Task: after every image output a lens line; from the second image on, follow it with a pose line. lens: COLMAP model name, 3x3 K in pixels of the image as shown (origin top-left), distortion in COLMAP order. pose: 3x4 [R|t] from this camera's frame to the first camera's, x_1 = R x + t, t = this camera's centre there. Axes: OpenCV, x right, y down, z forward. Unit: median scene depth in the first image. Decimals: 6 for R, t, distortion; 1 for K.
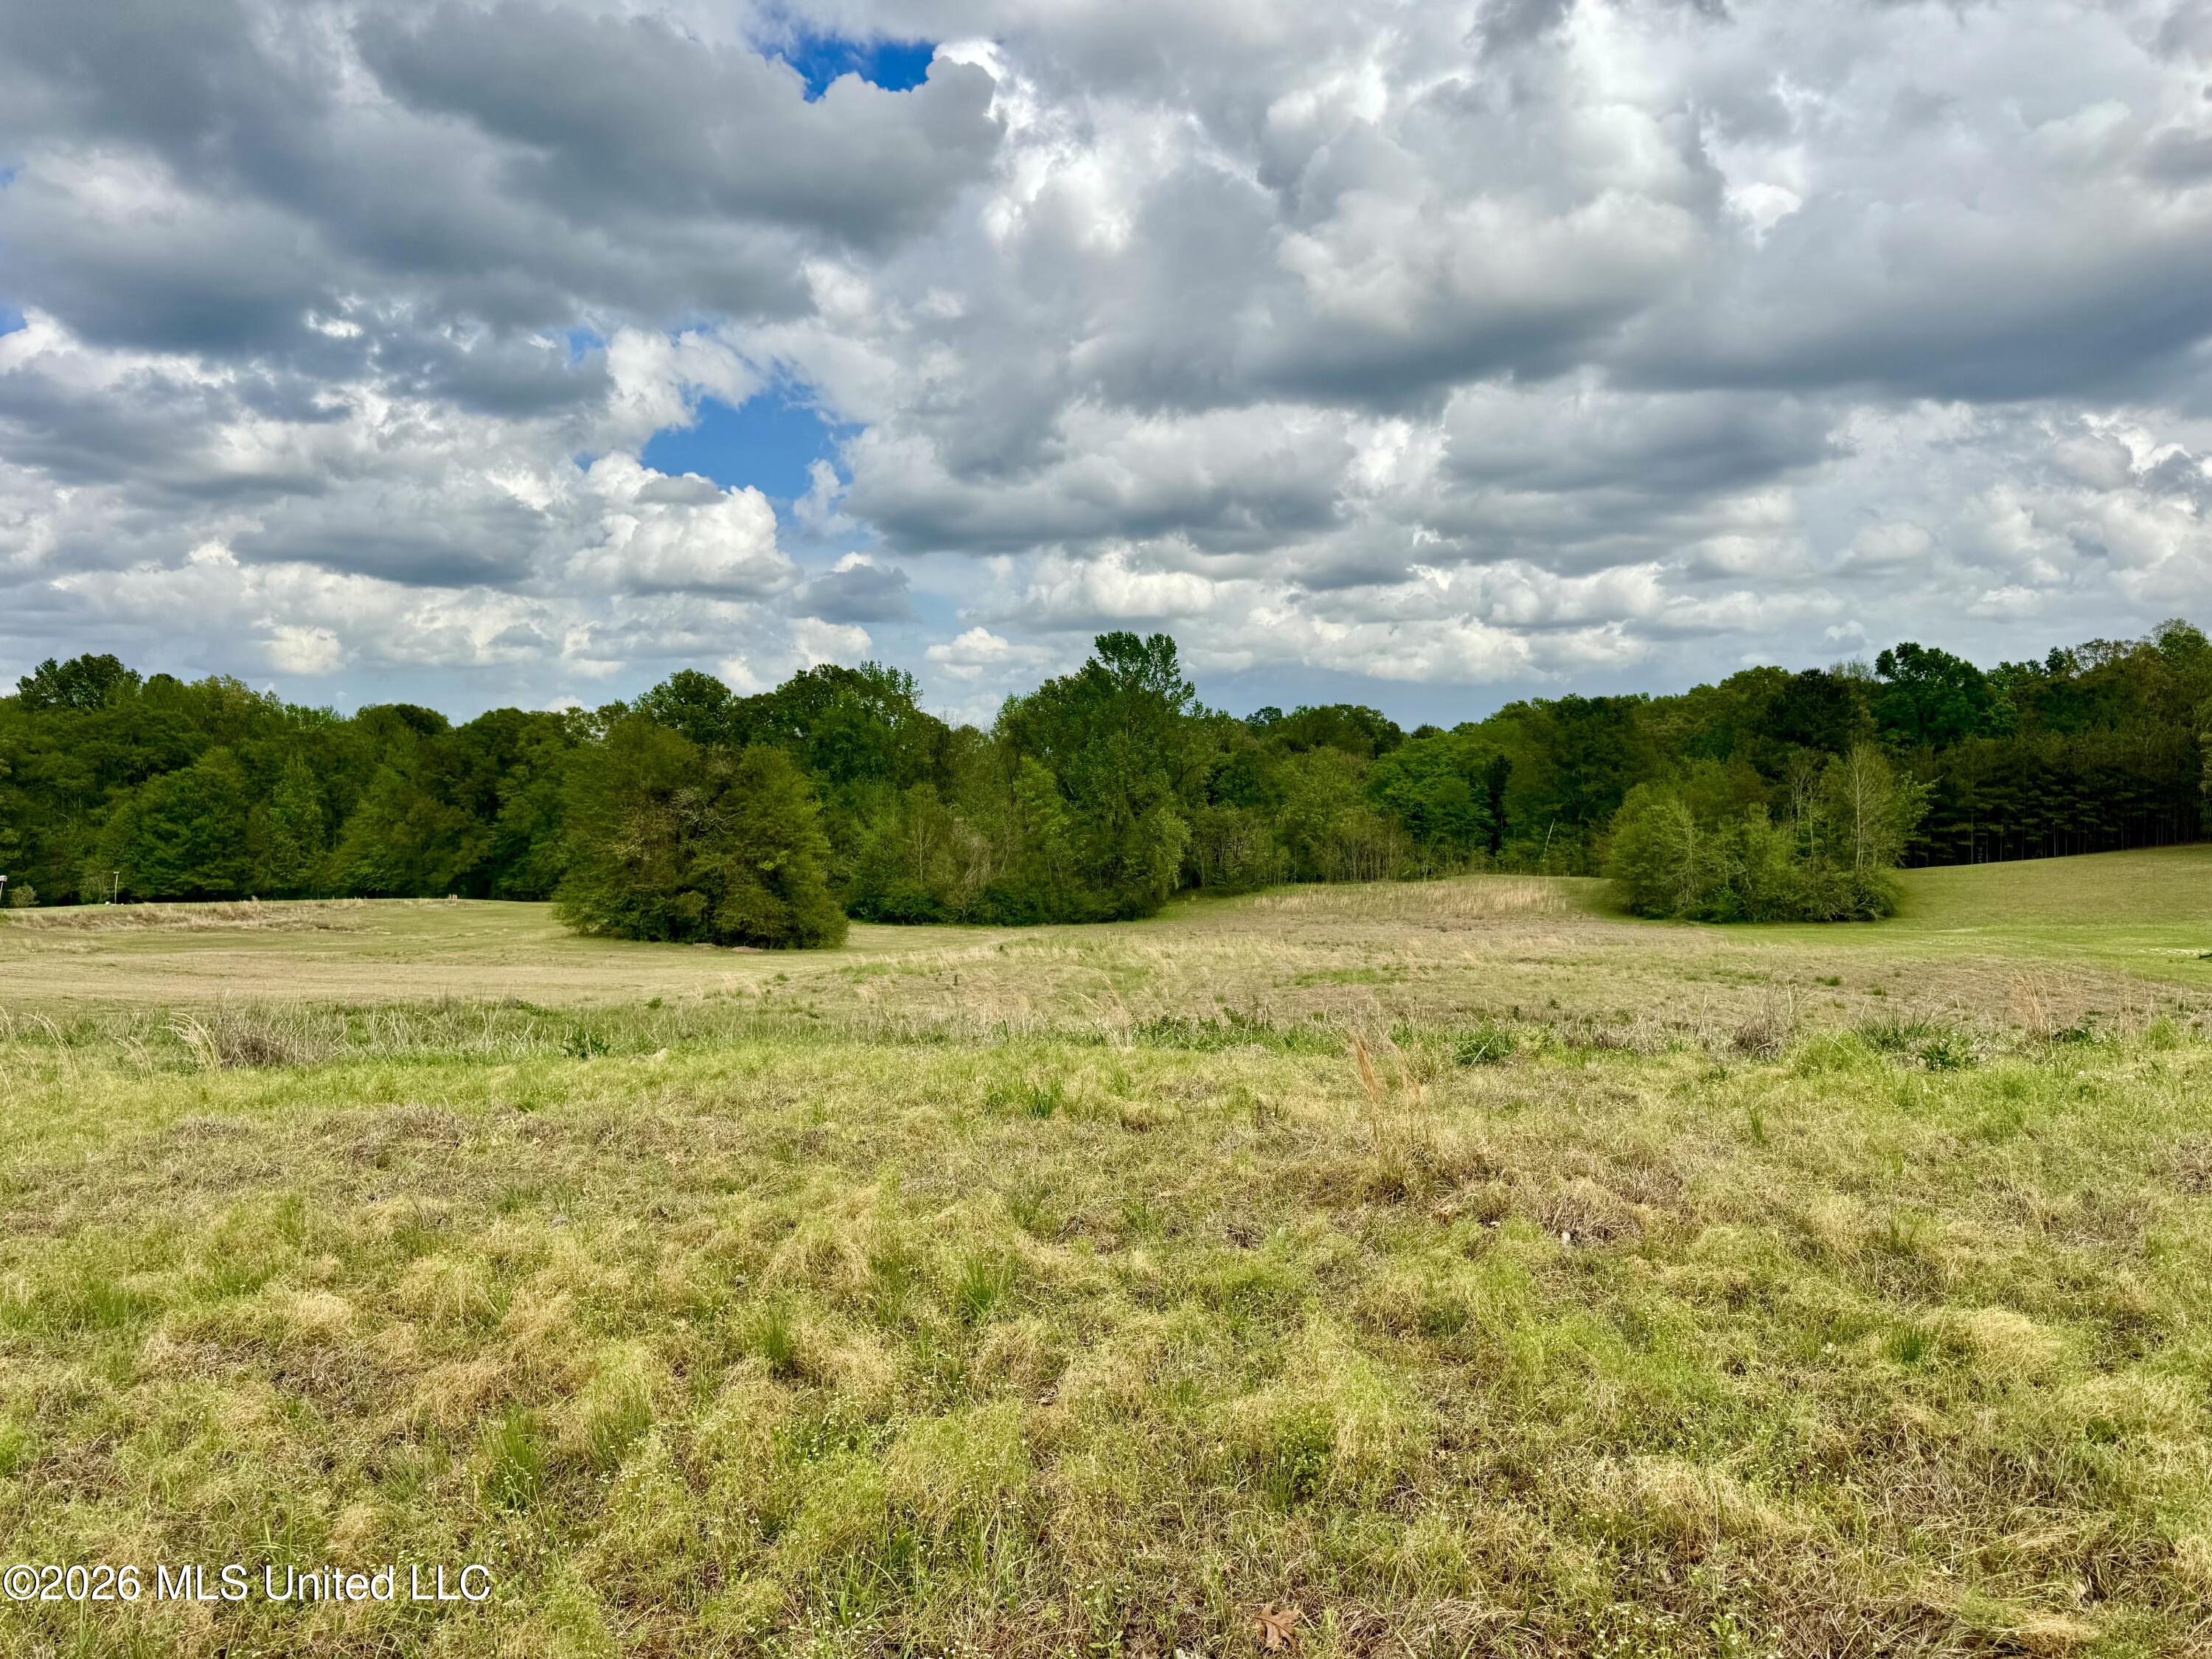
lens RADIAL K [[1545.6, 0, 1112.3], [0, 1545.6, 820.2], [0, 0, 1]] dist [0.108727, -0.181933]
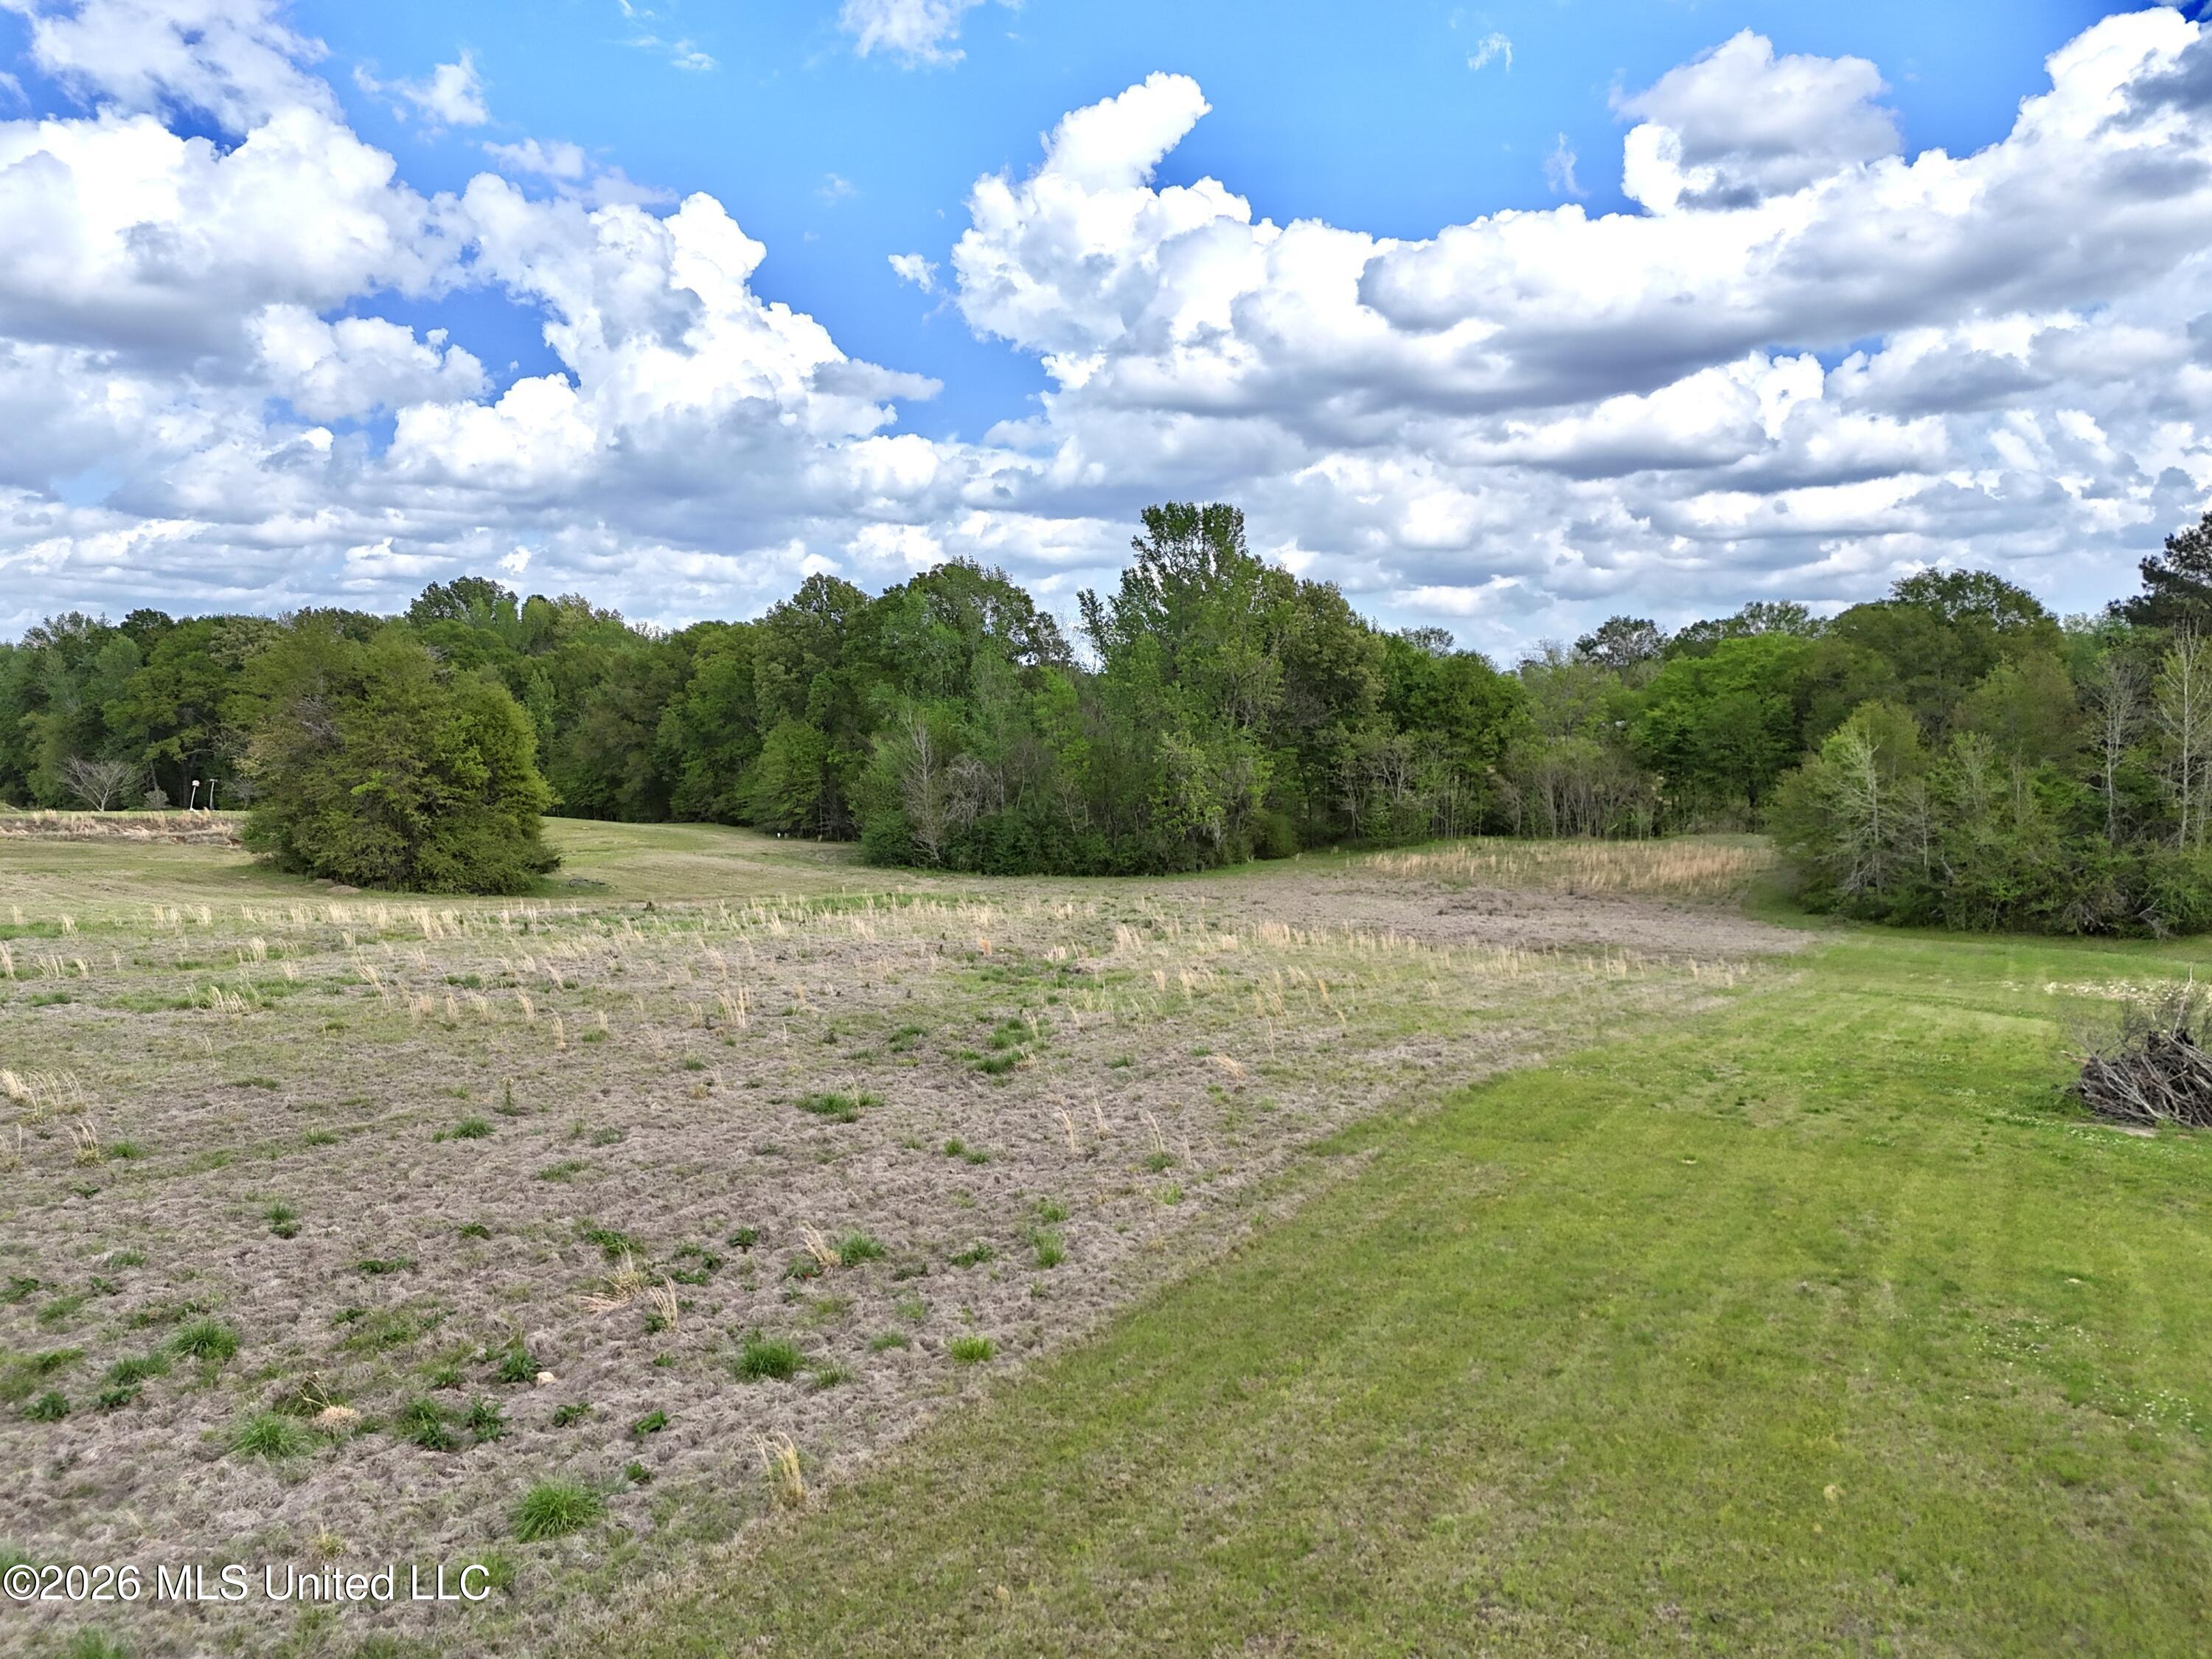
lens RADIAL K [[1616.8, 0, 1111.9], [0, 1616.8, 820.7], [0, 0, 1]] dist [0.082159, -0.088783]
pose [[0.904998, 0.036349, -0.423859, 0.327951], [-0.016770, 0.998617, 0.049831, -0.003099], [0.425084, -0.037988, 0.904356, 0.240548]]
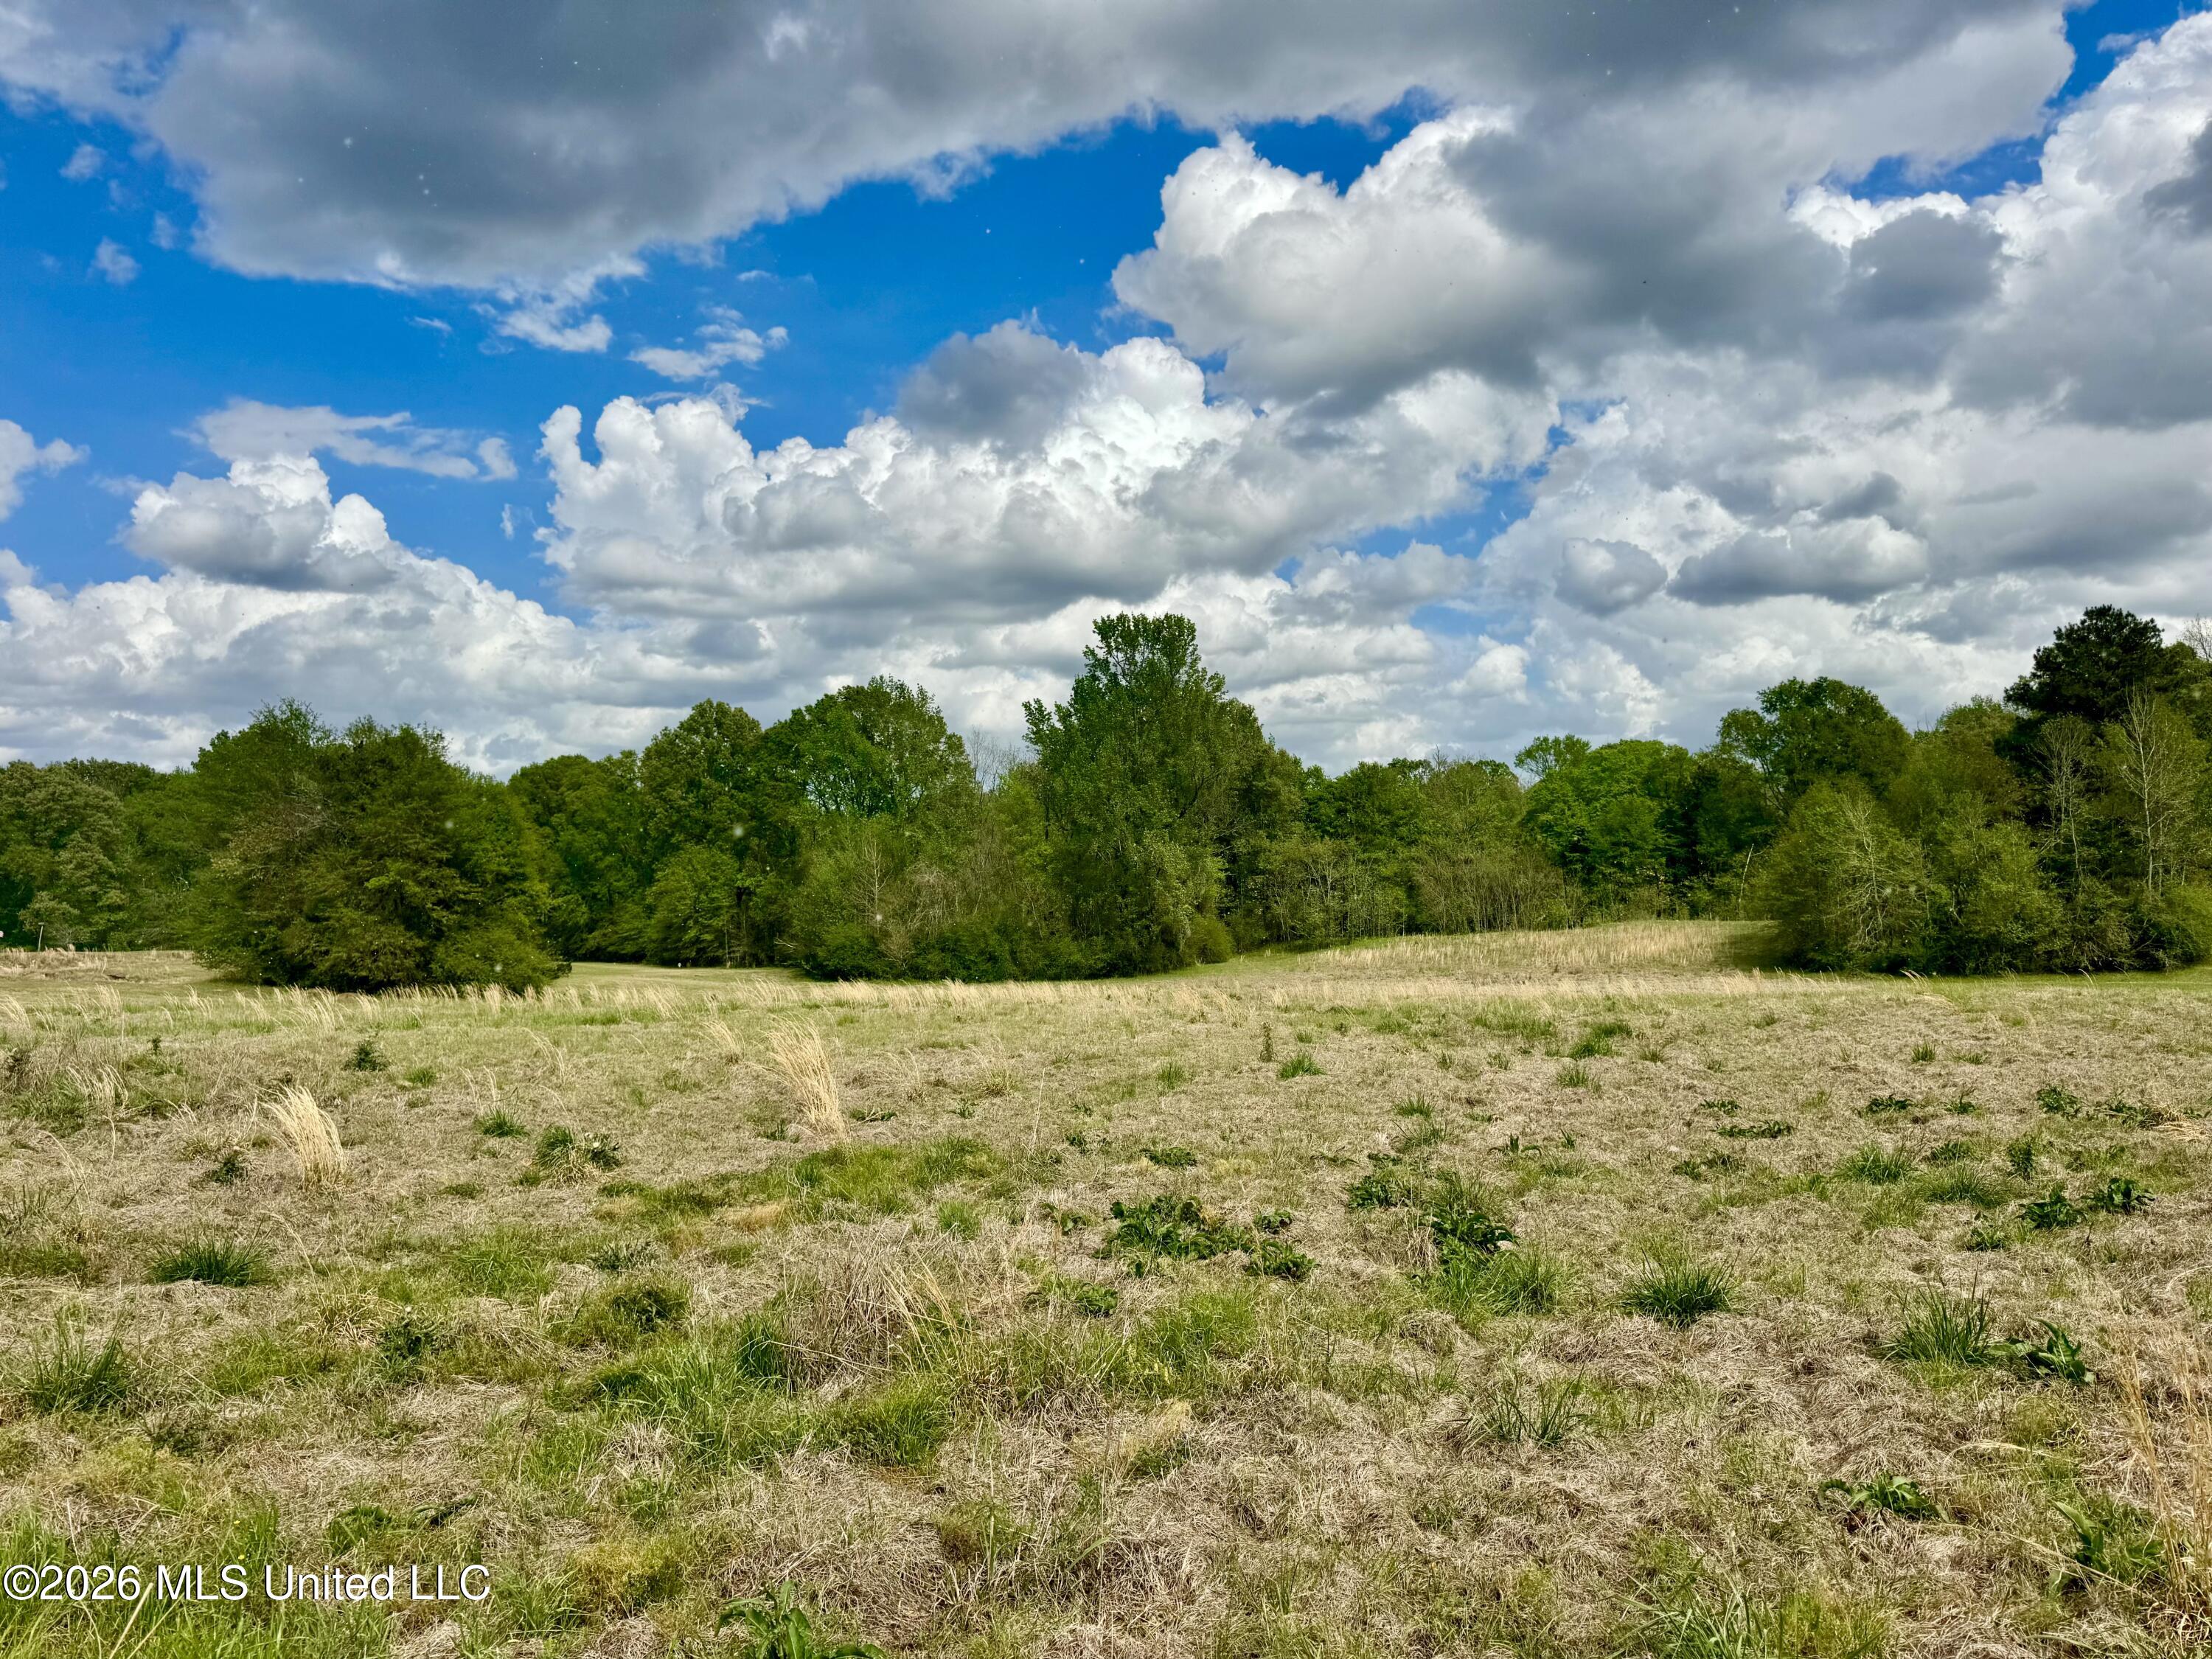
lens RADIAL K [[1541.4, 0, 1112.5], [0, 1541.4, 830.6], [0, 0, 1]] dist [0.099826, -0.145906]
pose [[0.966436, -0.024208, -0.255763, 0.199475], [0.011866, 0.998694, -0.049691, 0.028743], [0.256632, 0.044989, 0.965462, 0.232885]]
